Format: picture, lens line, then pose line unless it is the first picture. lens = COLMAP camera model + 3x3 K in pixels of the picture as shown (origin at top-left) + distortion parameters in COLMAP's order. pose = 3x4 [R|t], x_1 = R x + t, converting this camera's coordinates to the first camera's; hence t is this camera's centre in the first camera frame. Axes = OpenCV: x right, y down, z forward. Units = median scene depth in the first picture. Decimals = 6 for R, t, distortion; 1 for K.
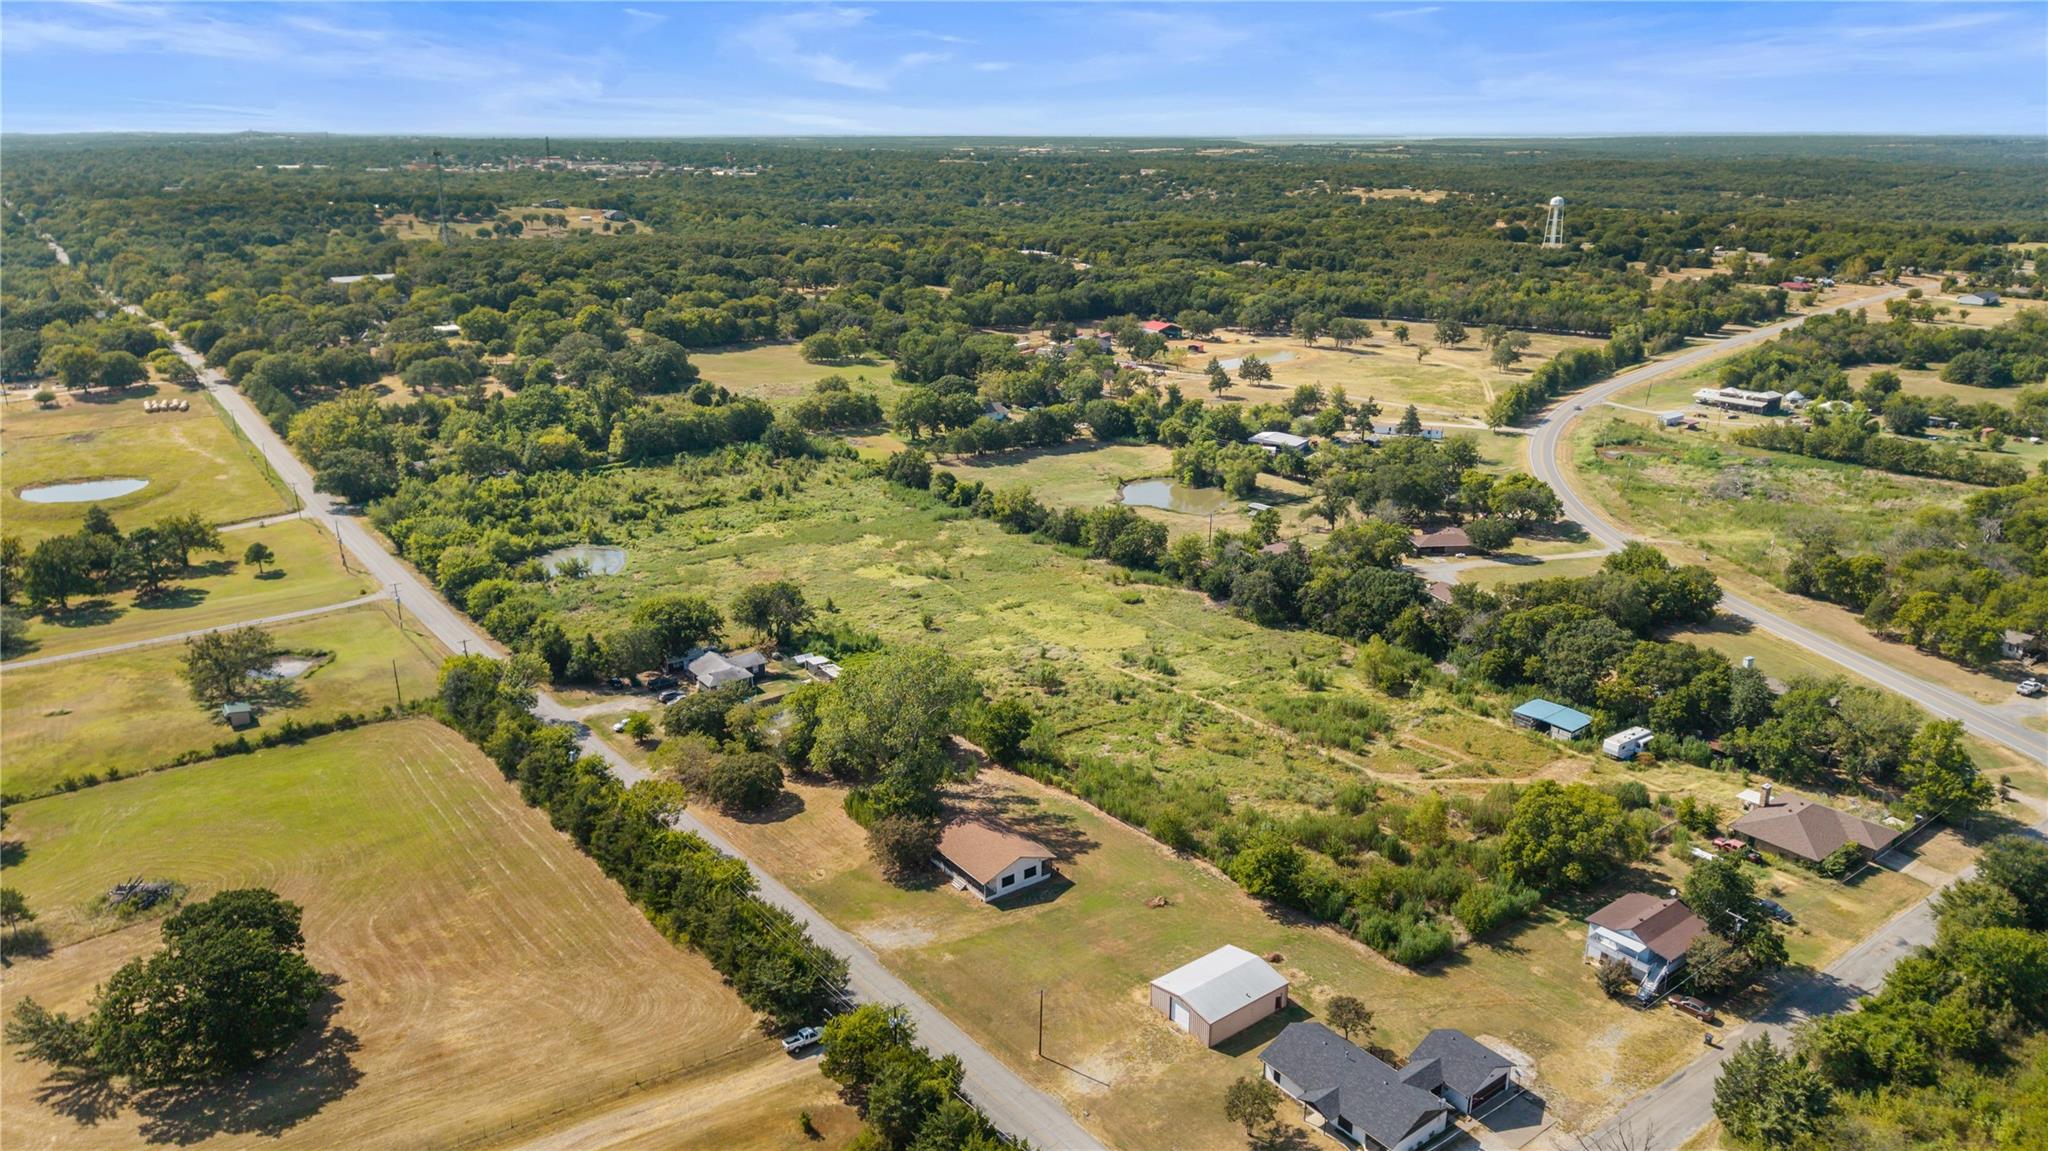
lens RADIAL K [[1363.9, 0, 1029.4], [0, 1363.9, 582.5], [0, 0, 1]] dist [0.041723, -0.047344]
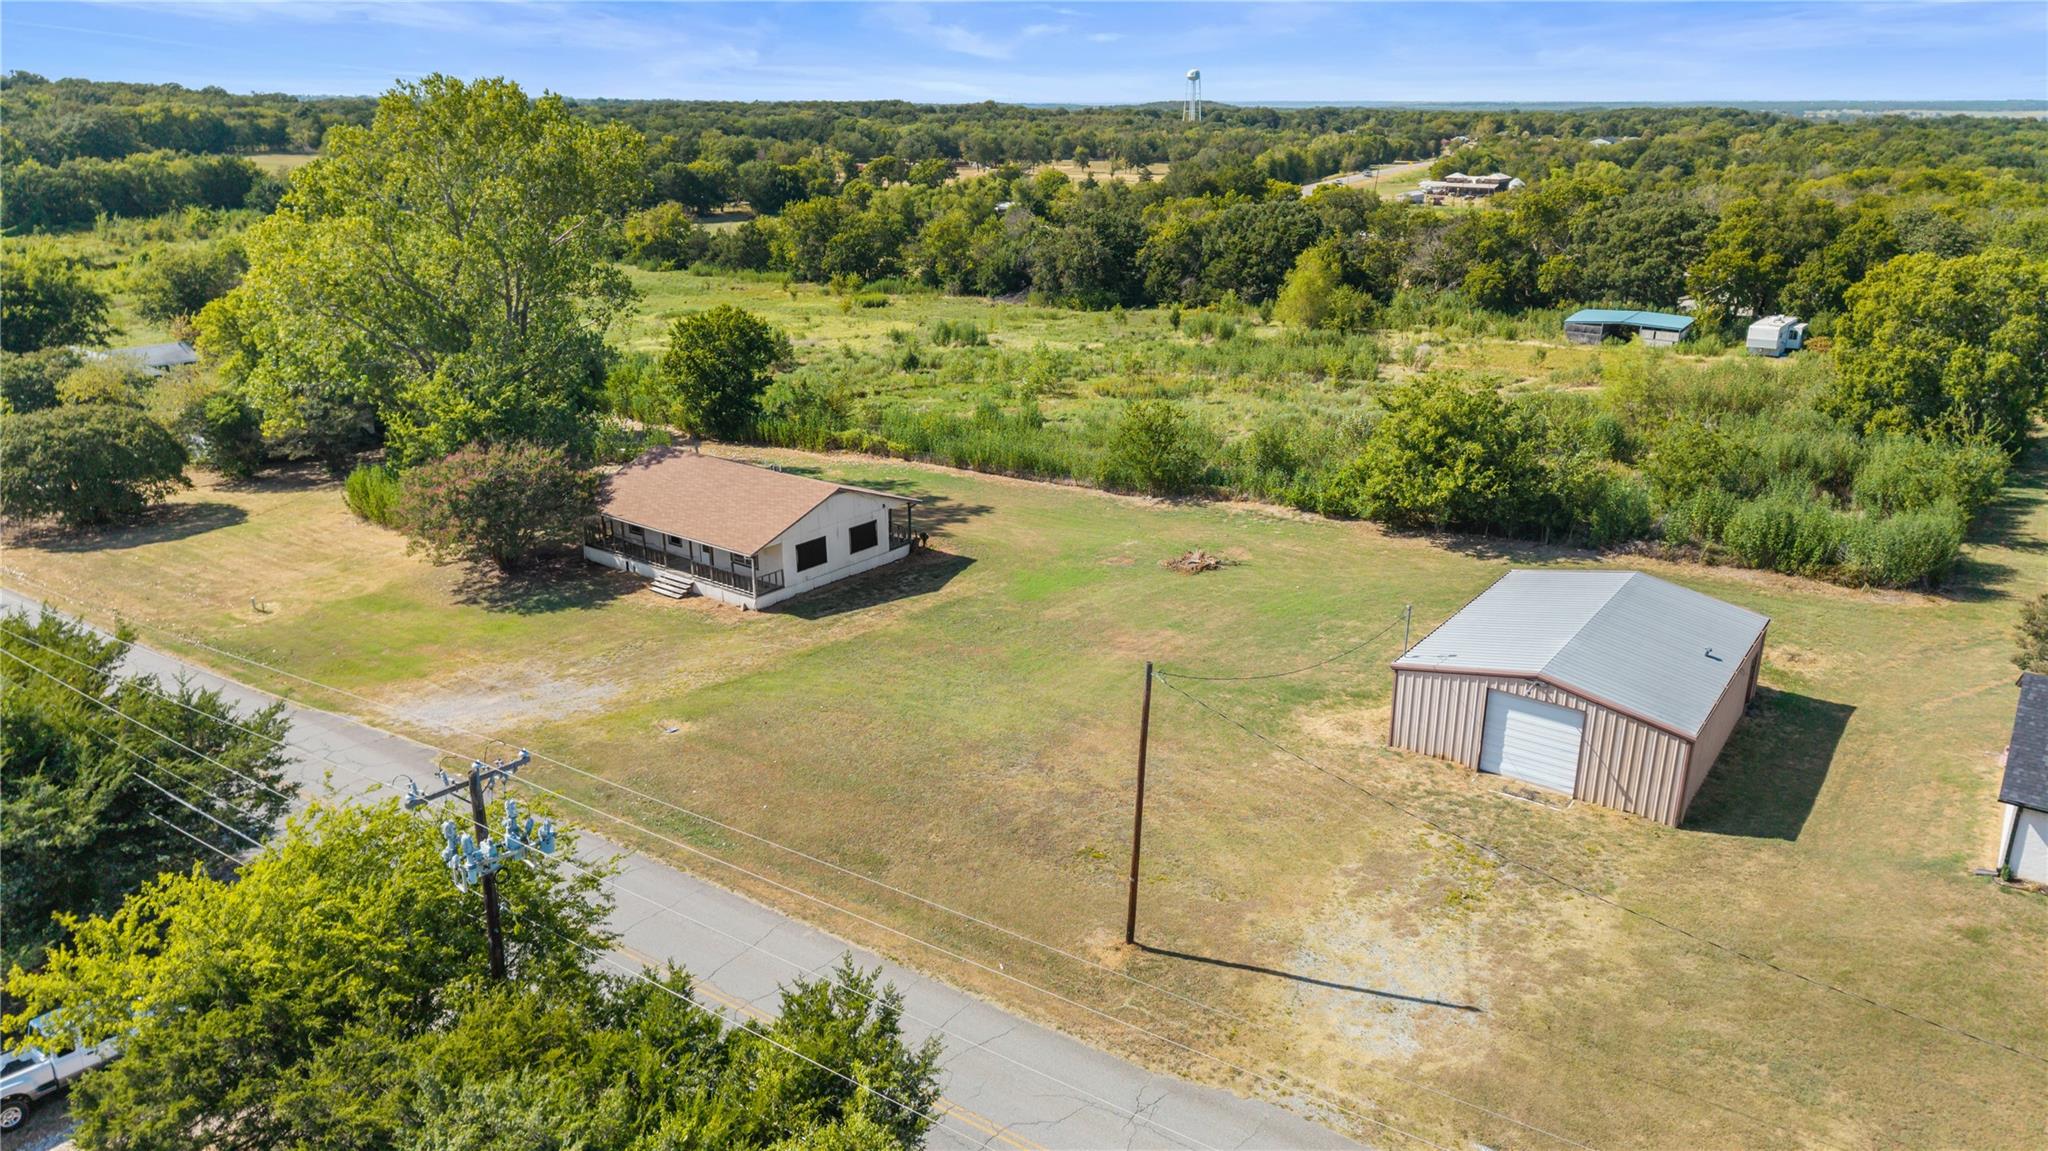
lens RADIAL K [[1363.9, 0, 1020.4], [0, 1363.9, 583.4], [0, 0, 1]] dist [0.041723, -0.047344]
pose [[0.962473, -0.093802, 0.254650, -0.040151], [0.088913, 0.995567, 0.030670, 0.156610], [-0.256398, -0.006877, 0.966547, 0.443957]]
